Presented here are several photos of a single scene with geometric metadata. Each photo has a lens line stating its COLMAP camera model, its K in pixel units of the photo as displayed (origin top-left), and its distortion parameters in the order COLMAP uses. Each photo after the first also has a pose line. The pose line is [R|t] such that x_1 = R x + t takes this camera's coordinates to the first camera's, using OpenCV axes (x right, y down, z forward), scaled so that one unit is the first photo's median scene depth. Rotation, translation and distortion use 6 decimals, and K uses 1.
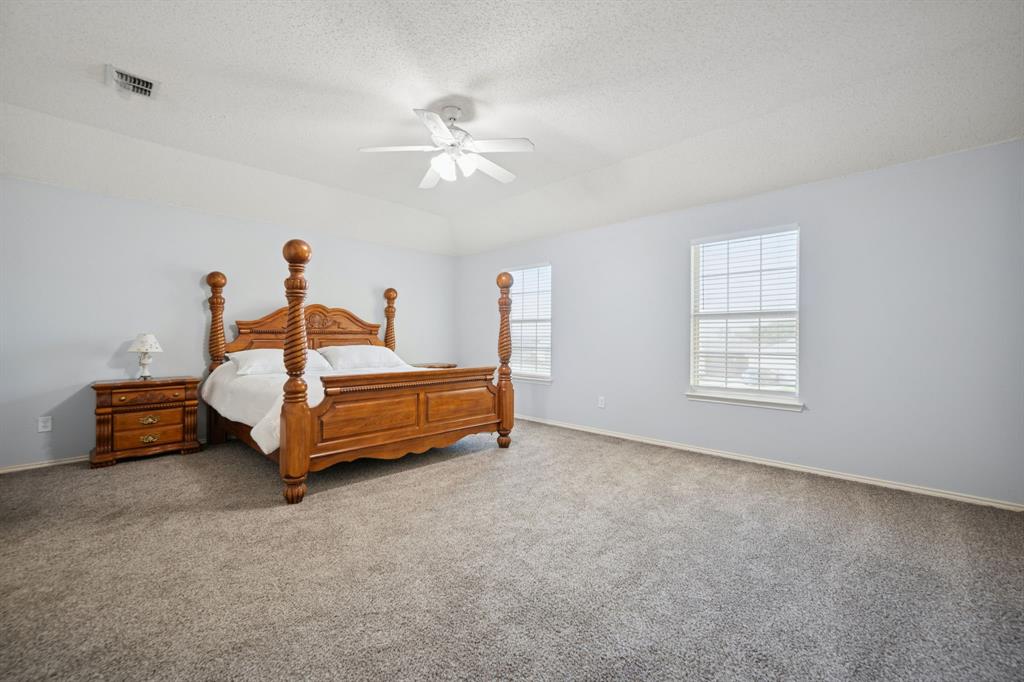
lens RADIAL K [[431.5, 0, 538.5], [0, 431.5, 332.1], [0, 0, 1]] dist [0.000767, 0.000163]
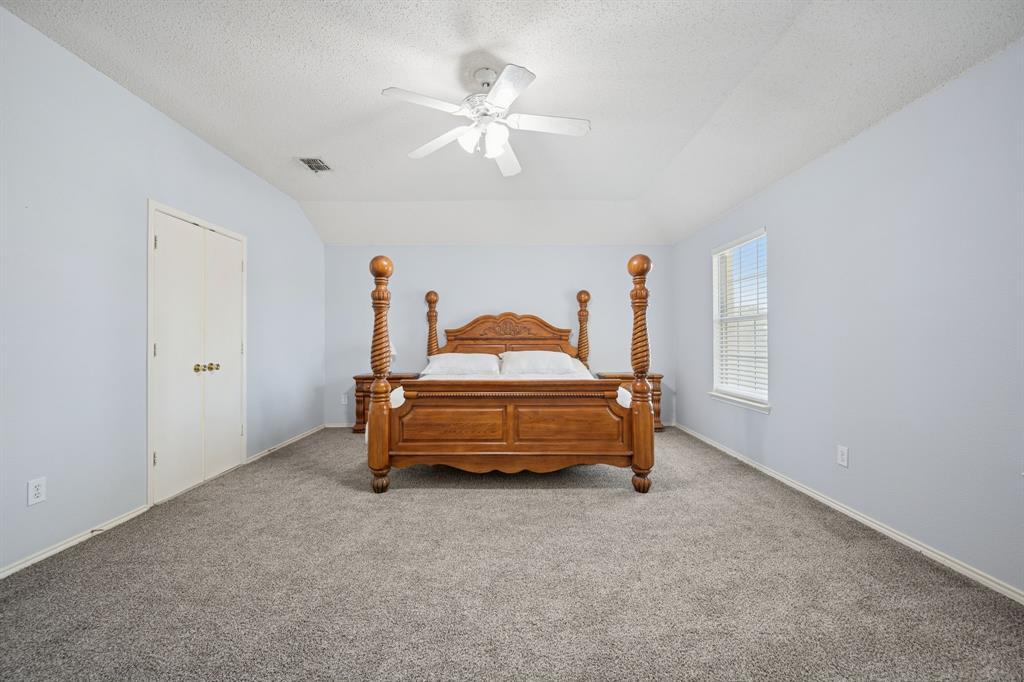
lens RADIAL K [[420.5, 0, 509.1], [0, 420.5, 334.6], [0, 0, 1]] dist [-0.003364, -0.000071]
pose [[0.661960, -0.018373, -0.749314, 0.360661], [0.013628, 0.999829, -0.012476, 0.005164], [0.749415, -0.001953, 0.662097, 0.404048]]
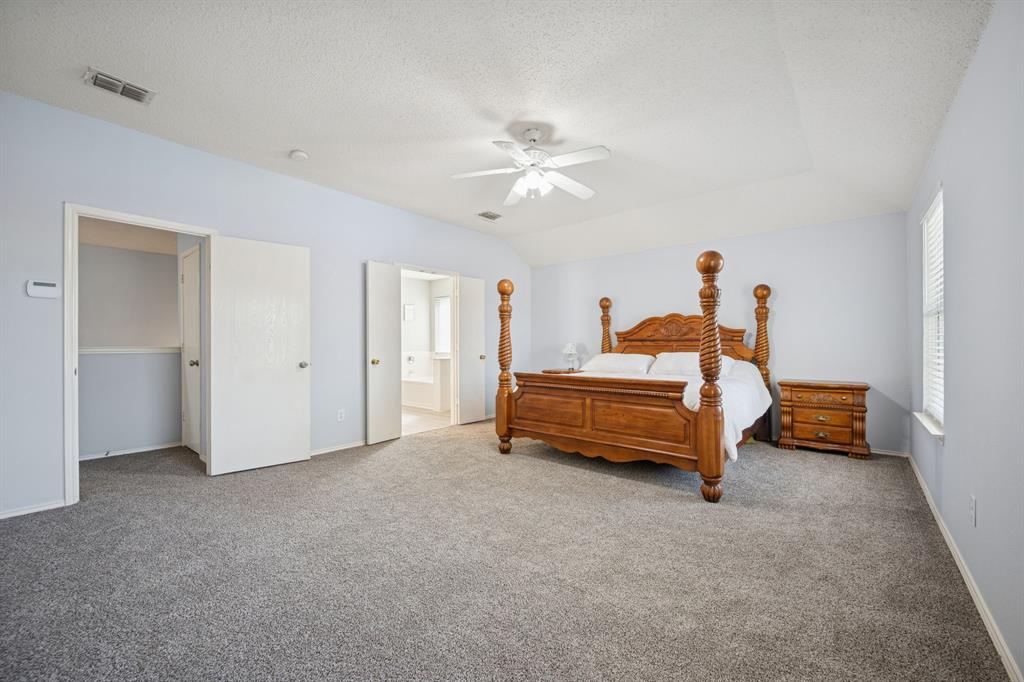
lens RADIAL K [[420.5, 0, 514.2], [0, 420.5, 340.7], [0, 0, 1]] dist [-0.003364, -0.000071]
pose [[0.015234, -0.009181, -0.999842, 0.691671], [0.013588, 0.999867, -0.008974, 0.009561], [0.999792, -0.013449, 0.015357, 0.769999]]
